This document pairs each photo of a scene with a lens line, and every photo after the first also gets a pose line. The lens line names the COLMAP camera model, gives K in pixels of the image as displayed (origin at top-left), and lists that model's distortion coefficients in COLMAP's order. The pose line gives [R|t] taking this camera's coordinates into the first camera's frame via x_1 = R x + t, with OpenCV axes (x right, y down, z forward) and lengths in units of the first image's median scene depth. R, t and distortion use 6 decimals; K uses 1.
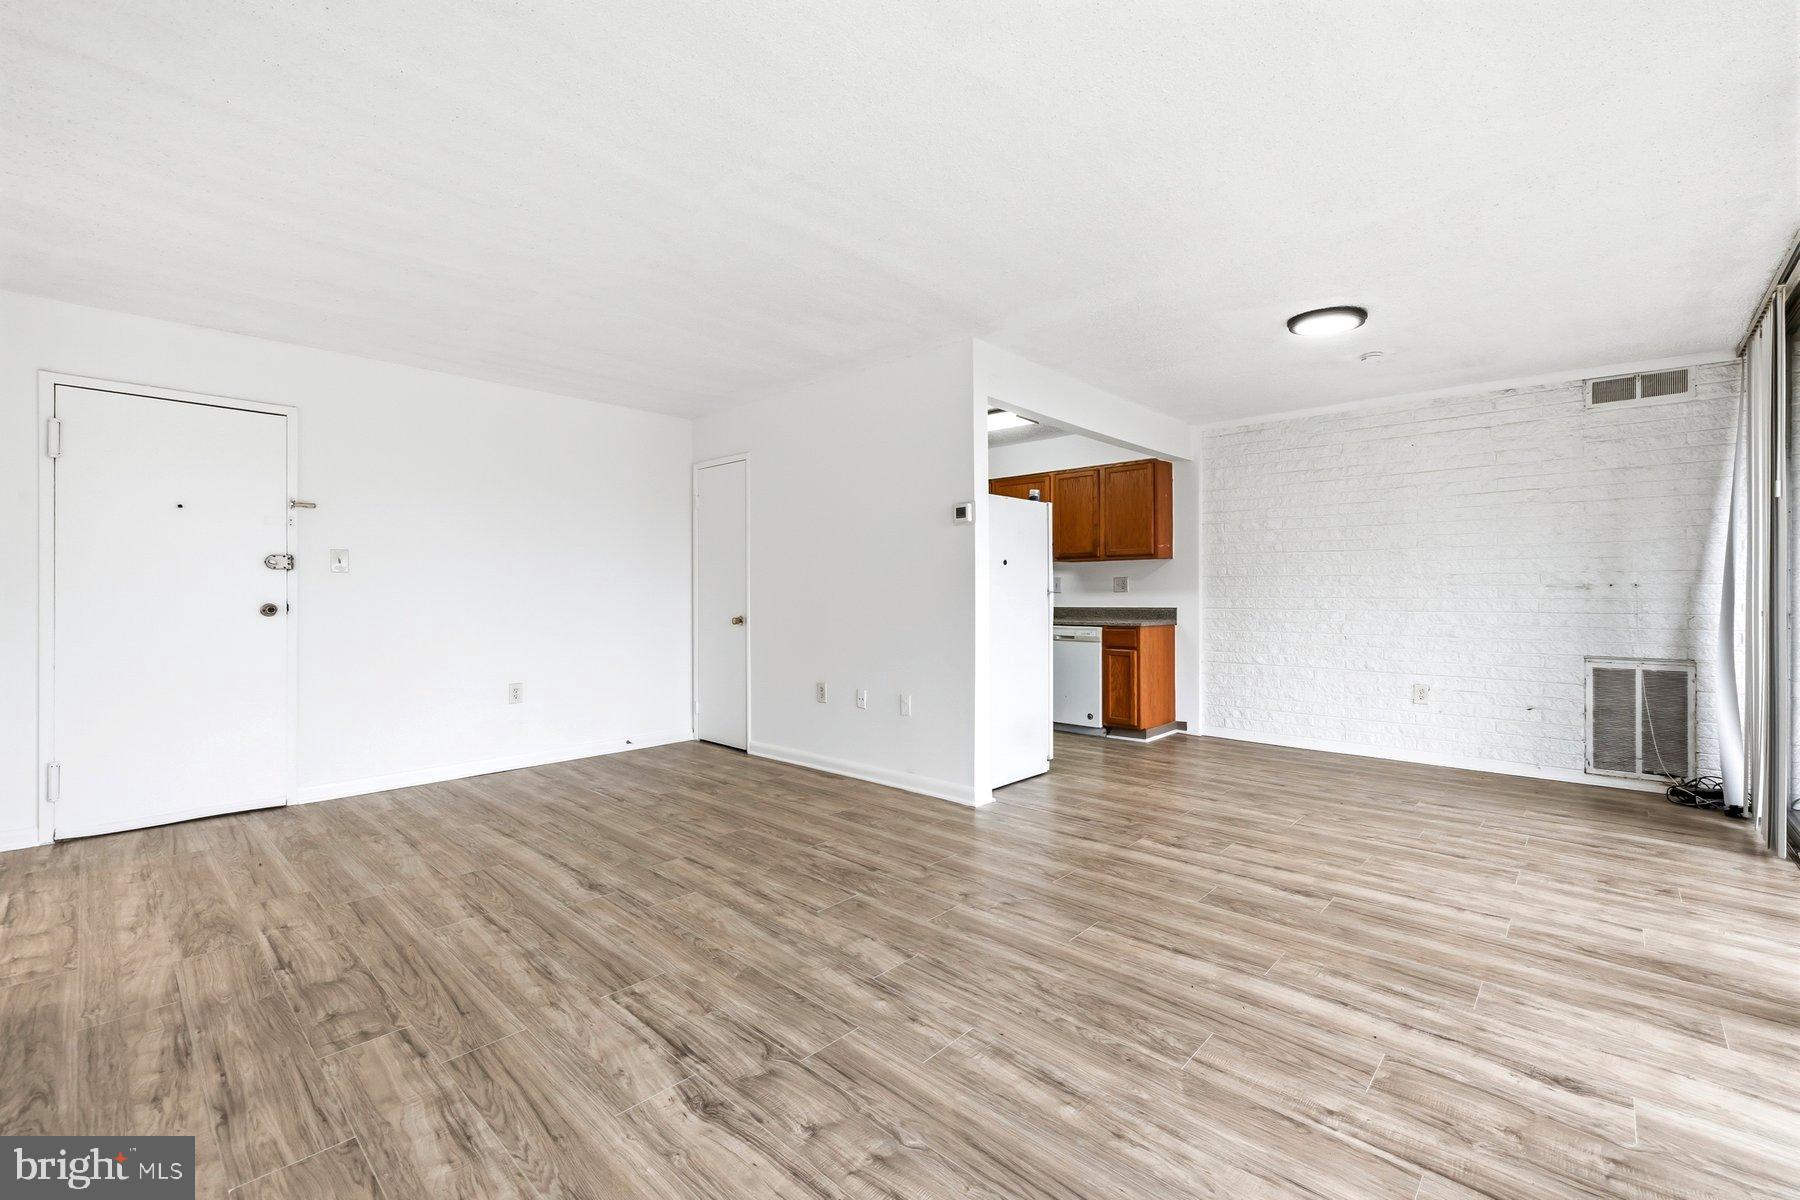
lens RADIAL K [[763.4, 0, 898.1], [0, 763.4, 616.1], [0, 0, 1]] dist [-0.001699, 0.001198]
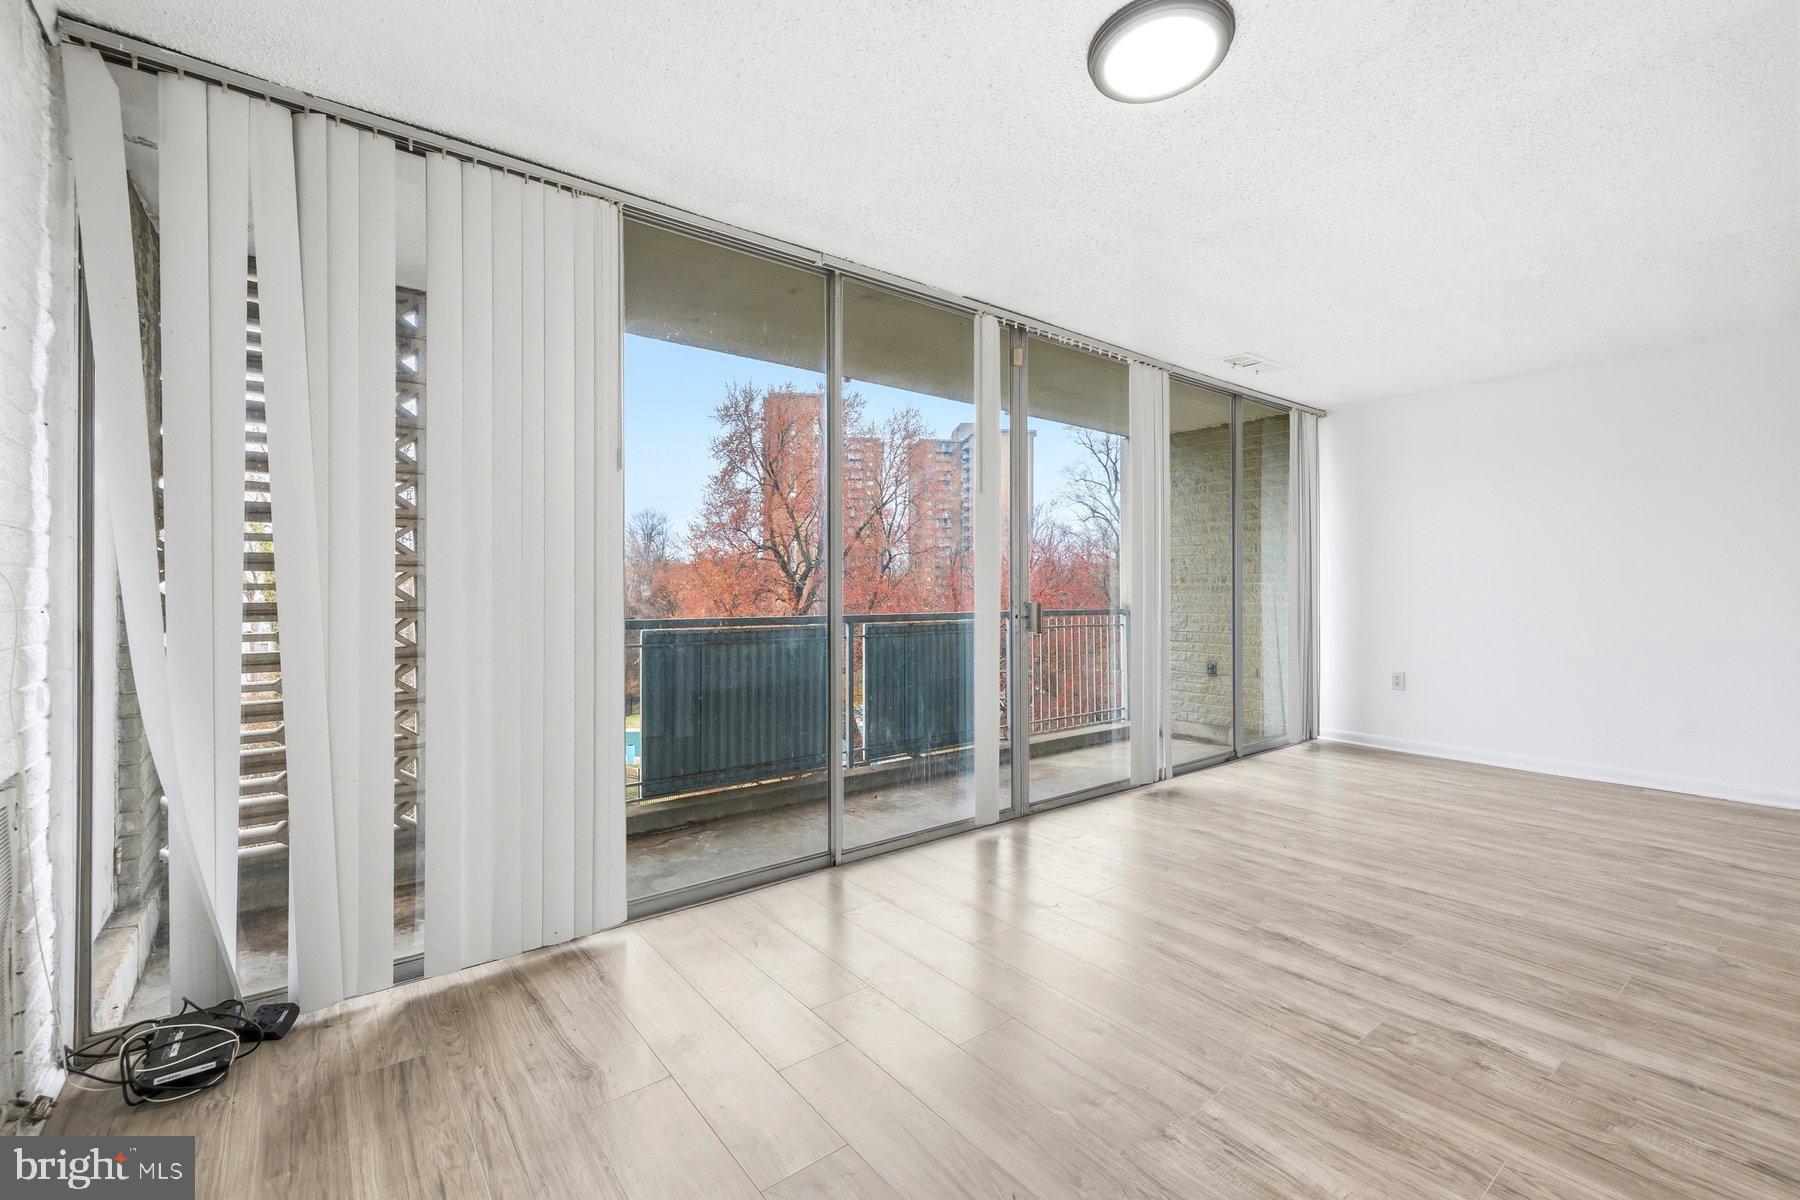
lens RADIAL K [[763.4, 0, 899.0], [0, 763.4, 582.5], [0, 0, 1]] dist [-0.001699, 0.001198]
pose [[-0.987664, 0.000913, 0.156584, 0.836048], [0.004126, 0.999787, 0.020199, -0.058239], [-0.156532, 0.020596, -0.987458, 1.942219]]
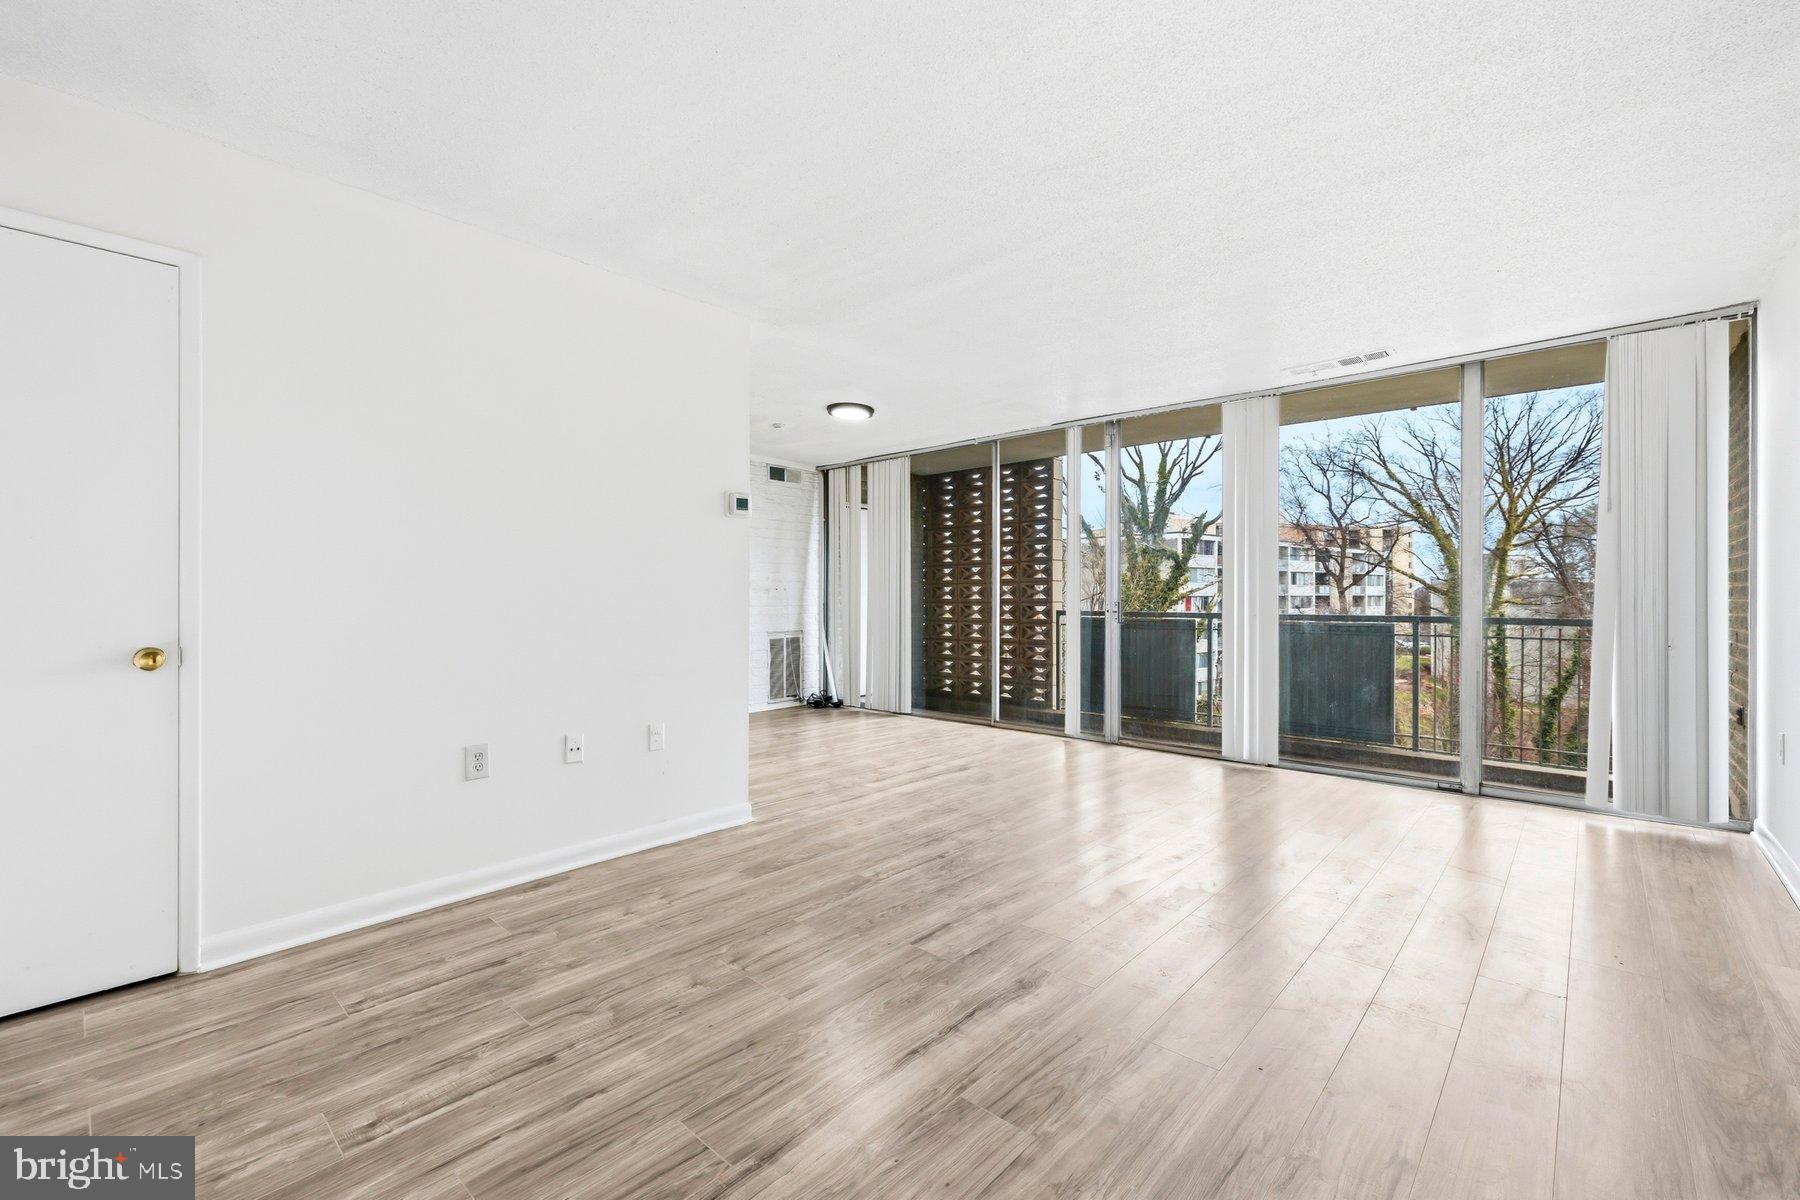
lens RADIAL K [[763.4, 0, 896.7], [0, 763.4, 587.9], [0, 0, 1]] dist [-0.001699, 0.001198]
pose [[-0.010630, 0.008938, 0.999904, -1.199154], [0.030867, 0.999486, -0.008606, -0.033872], [-0.999467, 0.030772, -0.010900, 1.171308]]
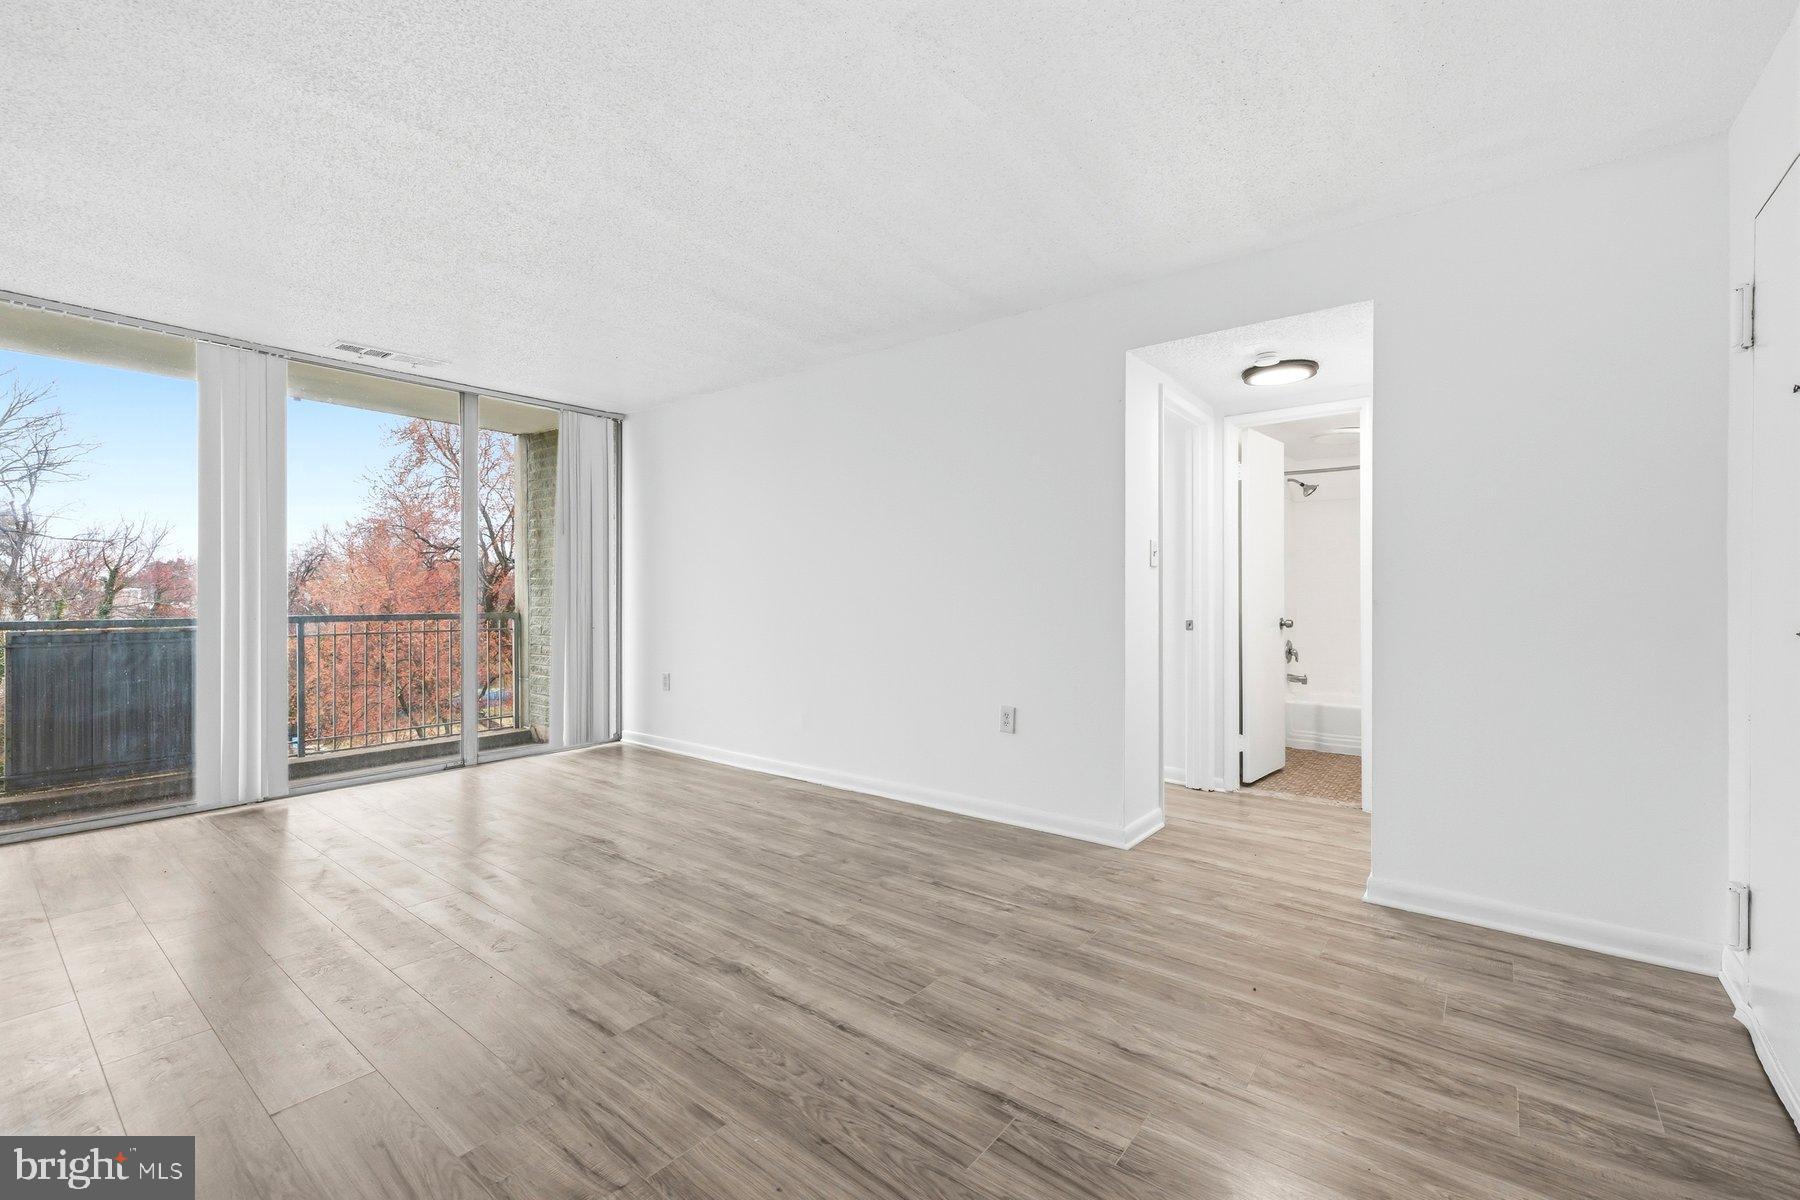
lens RADIAL K [[763.4, 0, 900.1], [0, 763.4, 587.4], [0, 0, 1]] dist [-0.001699, 0.001198]
pose [[-0.996152, 0.001293, -0.087629, -0.521278], [-0.000792, 0.999718, 0.023749, -0.055252], [0.087635, 0.023727, -0.995870, 1.856402]]
